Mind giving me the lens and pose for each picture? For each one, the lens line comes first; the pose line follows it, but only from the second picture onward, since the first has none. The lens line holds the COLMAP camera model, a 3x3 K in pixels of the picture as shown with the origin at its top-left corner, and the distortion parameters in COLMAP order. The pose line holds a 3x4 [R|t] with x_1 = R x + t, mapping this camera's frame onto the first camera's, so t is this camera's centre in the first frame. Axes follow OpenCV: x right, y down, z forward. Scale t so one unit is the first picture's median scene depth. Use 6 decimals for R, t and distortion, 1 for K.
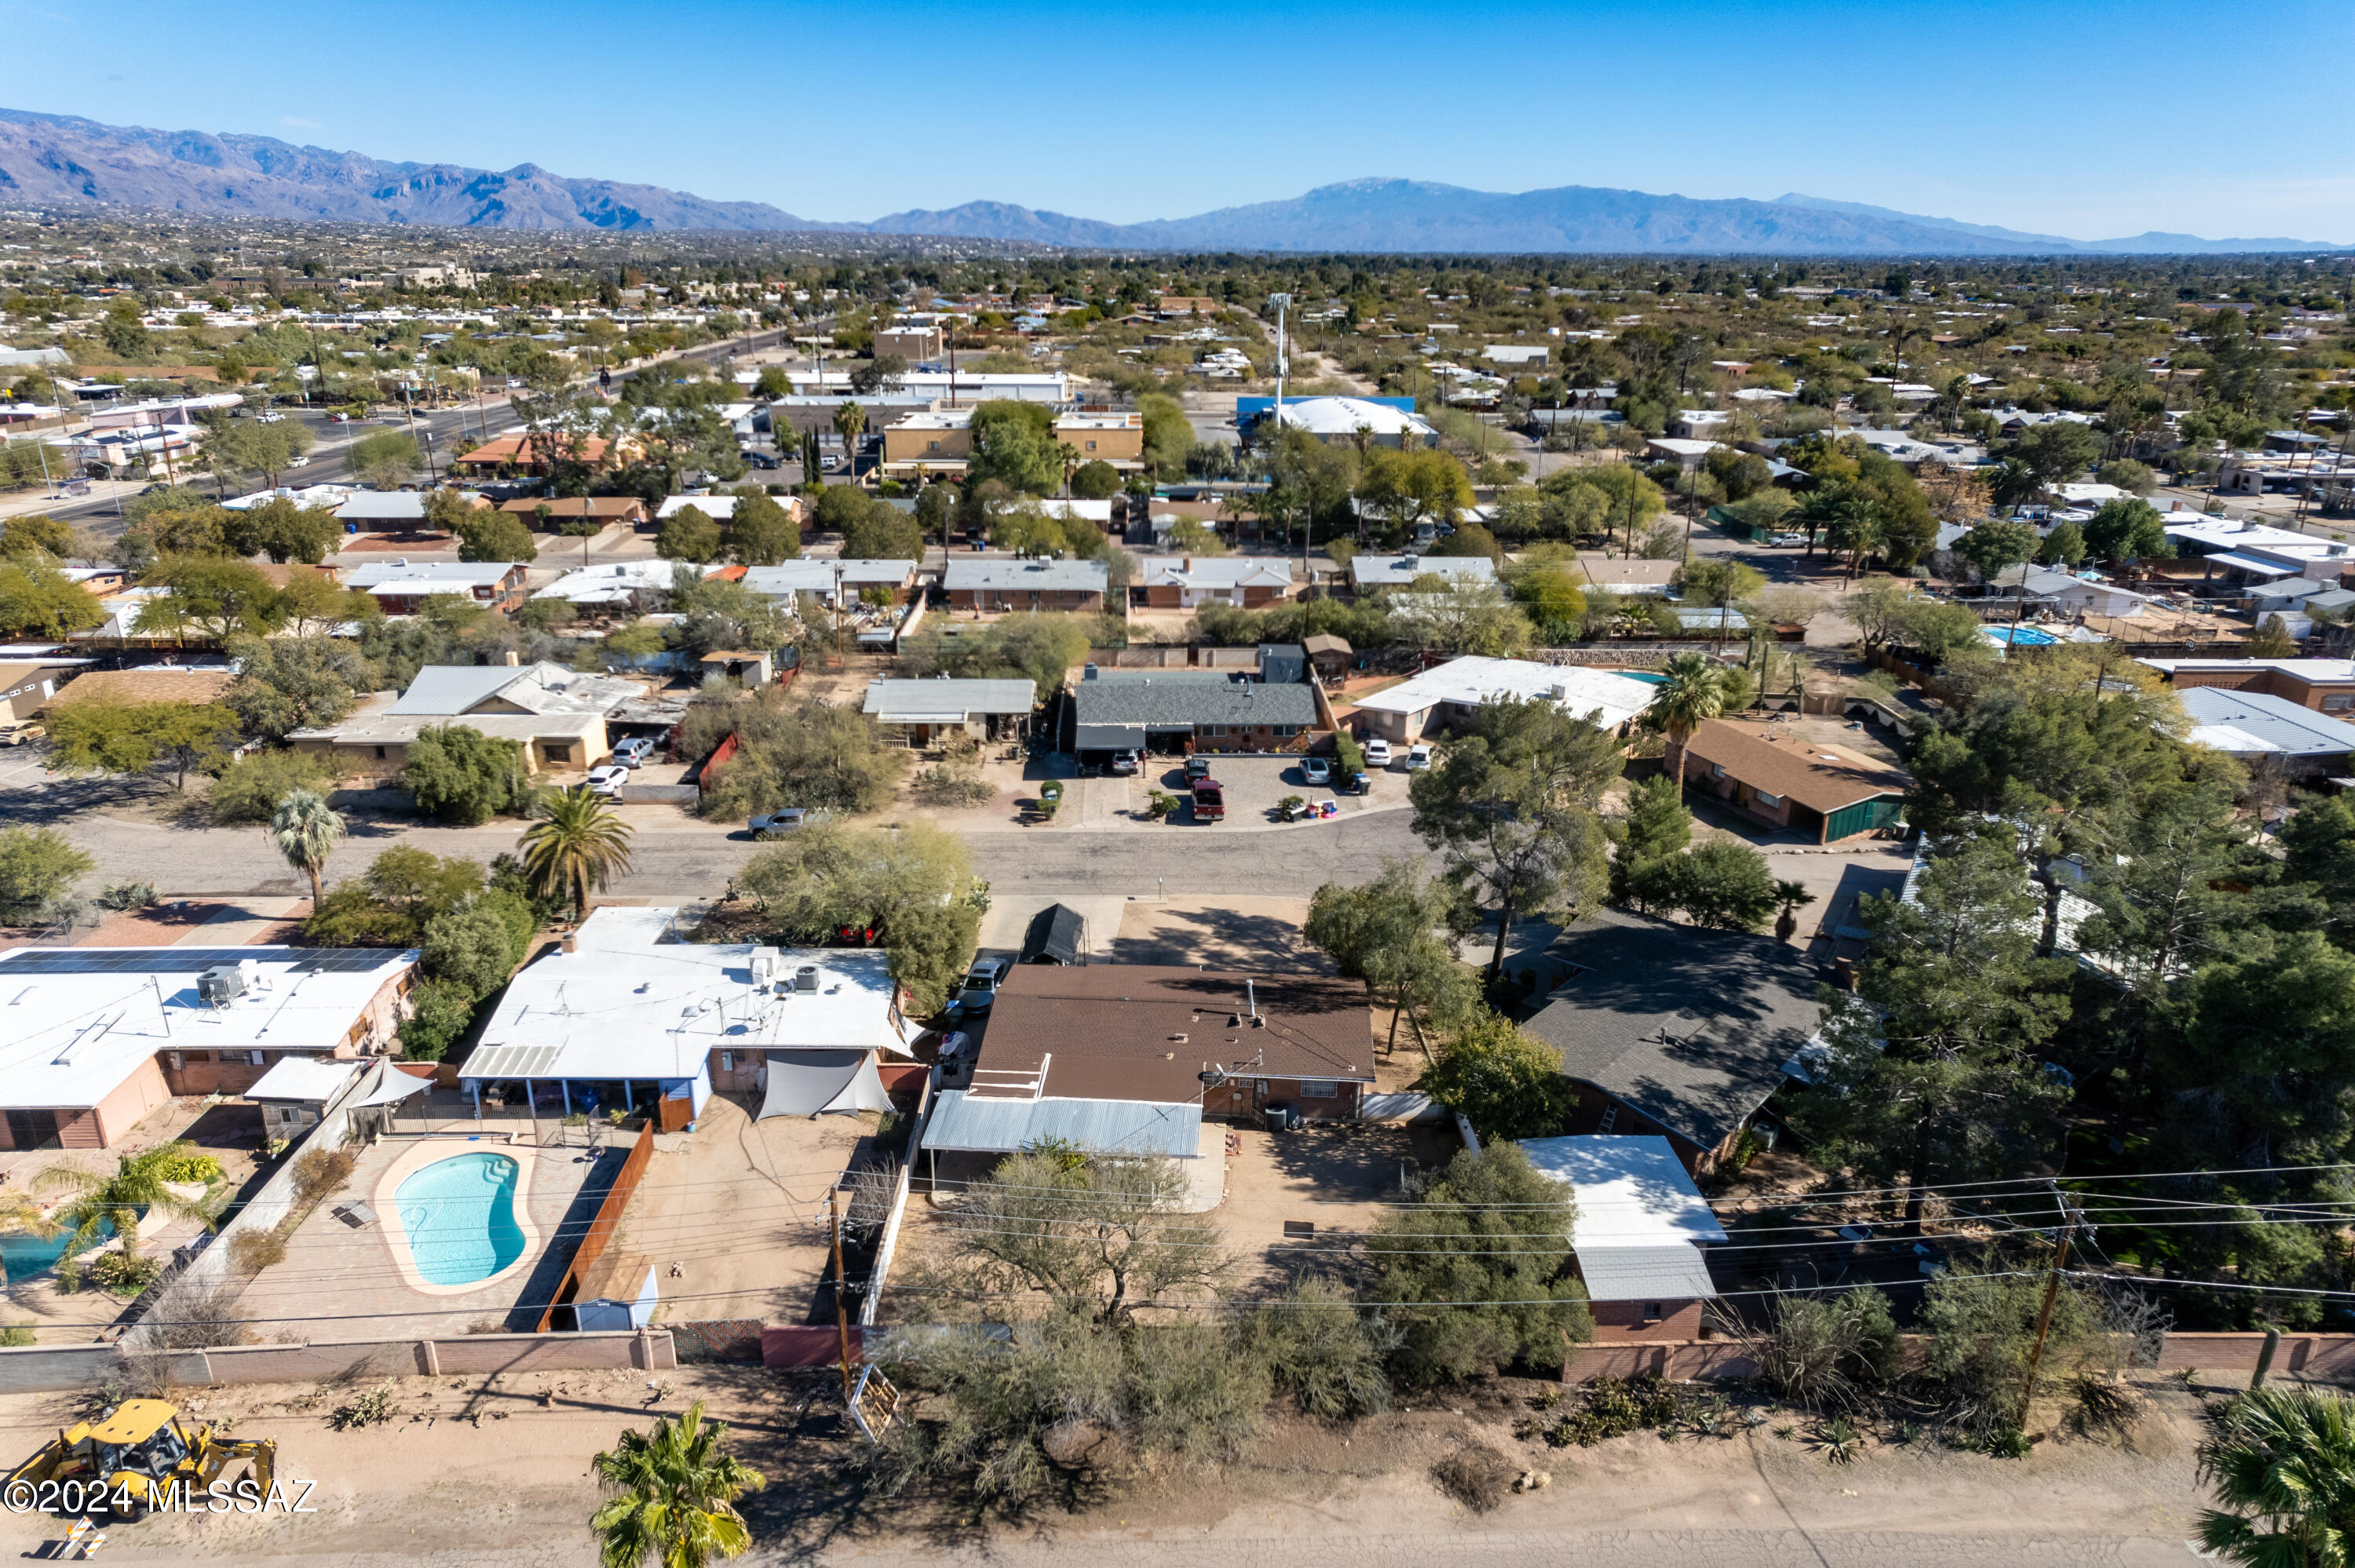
lens RADIAL K [[1507.1, 0, 1186.9], [0, 1507.1, 793.9], [0, 0, 1]] dist [-0.039307, 0.059827]
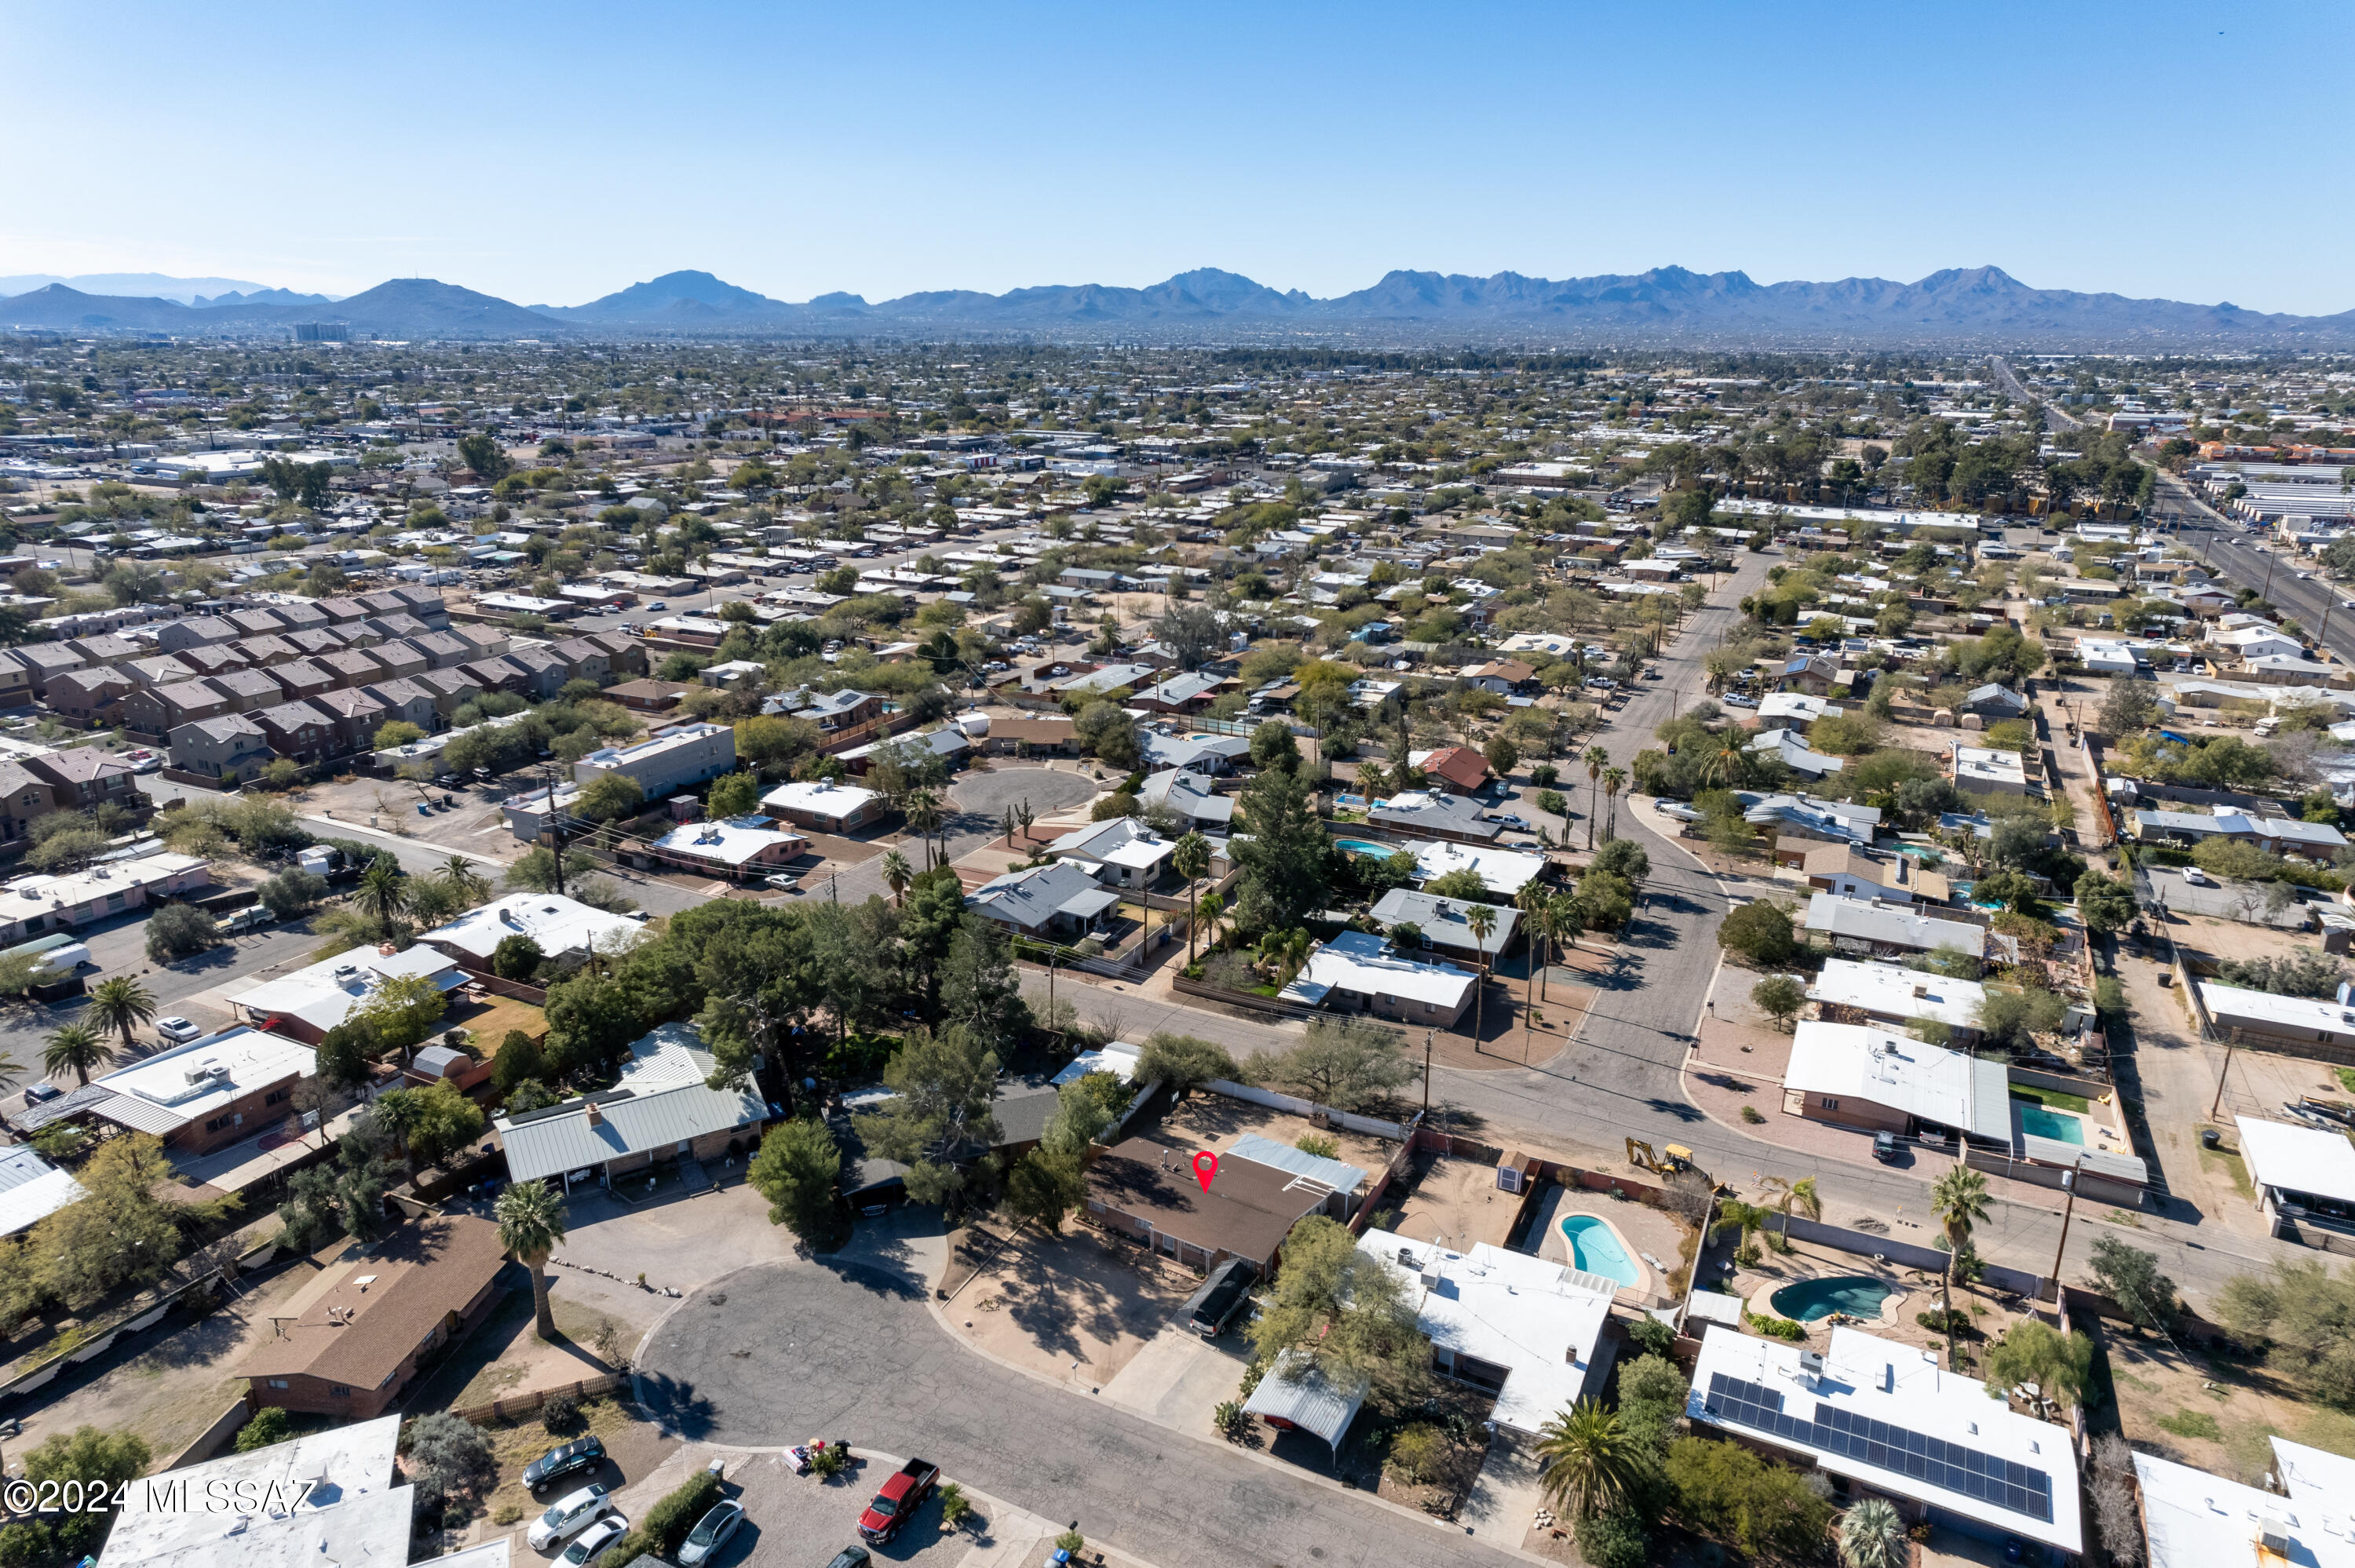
lens RADIAL K [[1507.1, 0, 1168.7], [0, 1507.1, 737.0], [0, 0, 1]] dist [-0.039307, 0.059827]
pose [[-0.879058, -0.140261, 0.455614, -0.462101], [0.151322, 0.824208, 0.545694, -0.821524], [-0.452060, 0.548641, -0.703302, 1.321372]]
